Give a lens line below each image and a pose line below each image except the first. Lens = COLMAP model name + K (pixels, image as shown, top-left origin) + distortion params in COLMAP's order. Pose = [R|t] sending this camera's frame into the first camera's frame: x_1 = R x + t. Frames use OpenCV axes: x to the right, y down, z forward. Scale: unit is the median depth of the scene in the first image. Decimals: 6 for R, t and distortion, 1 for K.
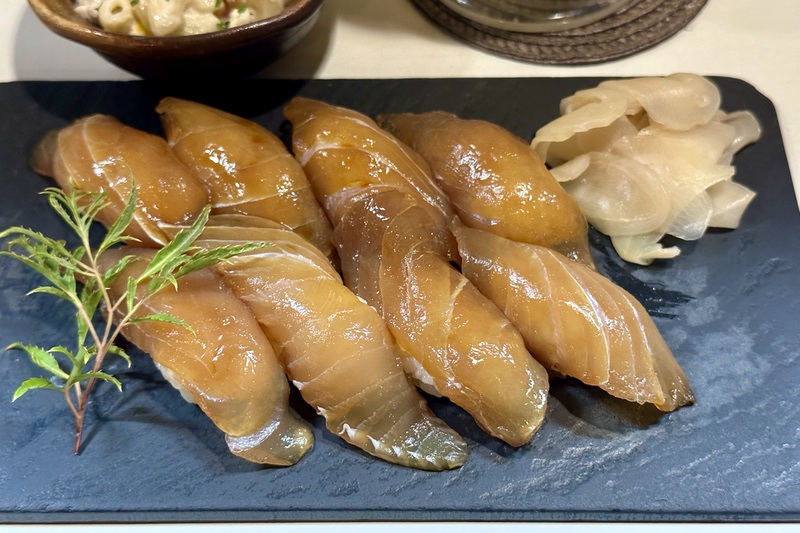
lens RADIAL K [[1176.1, 0, 397.5], [0, 1176.1, 264.2], [0, 0, 1]] dist [0.112485, 0.000000]
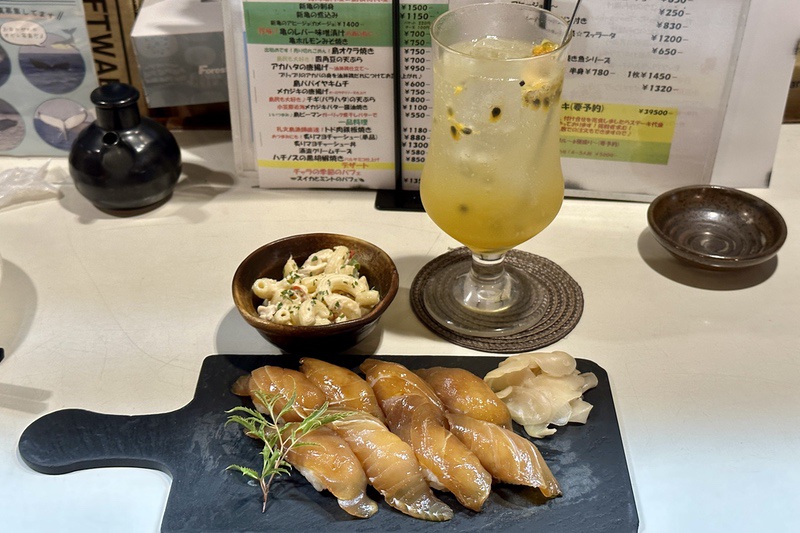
lens RADIAL K [[1176.1, 0, 401.8], [0, 1176.1, 265.9], [0, 0, 1]] dist [0.112485, 0.000000]
pose [[0.999581, 0.022447, 0.018256, -0.073521], [-0.014632, 0.936511, -0.350333, 0.451708], [-0.024961, 0.349919, 0.936447, -1.024869]]
